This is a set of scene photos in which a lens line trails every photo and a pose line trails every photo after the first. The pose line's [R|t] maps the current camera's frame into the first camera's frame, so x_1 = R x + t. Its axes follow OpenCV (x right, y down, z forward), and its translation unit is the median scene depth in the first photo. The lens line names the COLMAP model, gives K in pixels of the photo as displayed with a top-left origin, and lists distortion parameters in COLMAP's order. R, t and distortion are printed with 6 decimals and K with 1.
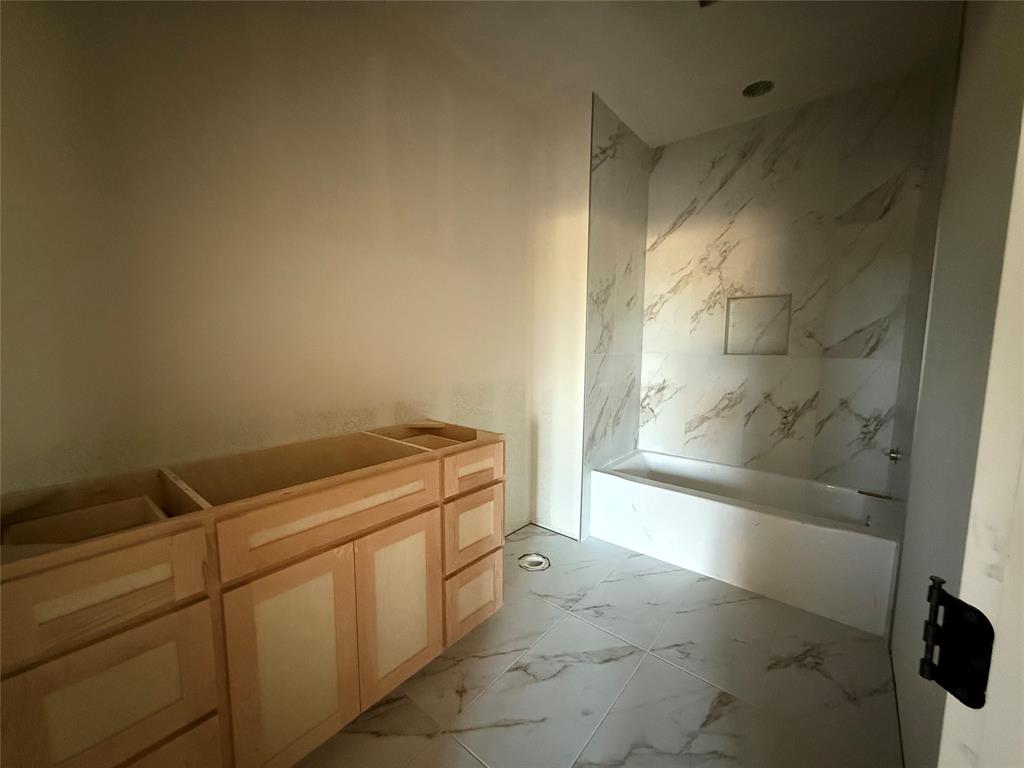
lens RADIAL K [[409.0, 0, 510.3], [0, 409.0, 383.9], [0, 0, 1]] dist [0.001042, -0.000033]
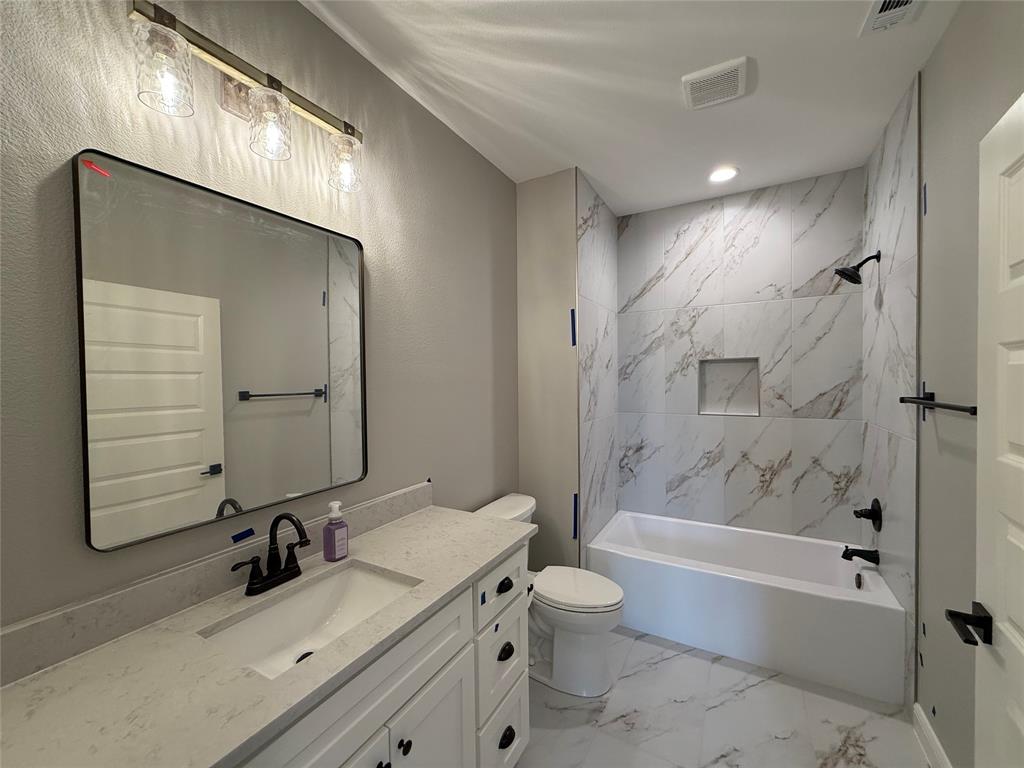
lens RADIAL K [[409.0, 0, 510.3], [0, 409.0, 383.9], [0, 0, 1]] dist [0.001042, -0.000033]
pose [[0.984221, -0.023636, 0.175356, -0.132888], [0.038959, 0.995665, -0.084462, -0.086462], [-0.172599, 0.089961, 0.980875, 0.073631]]
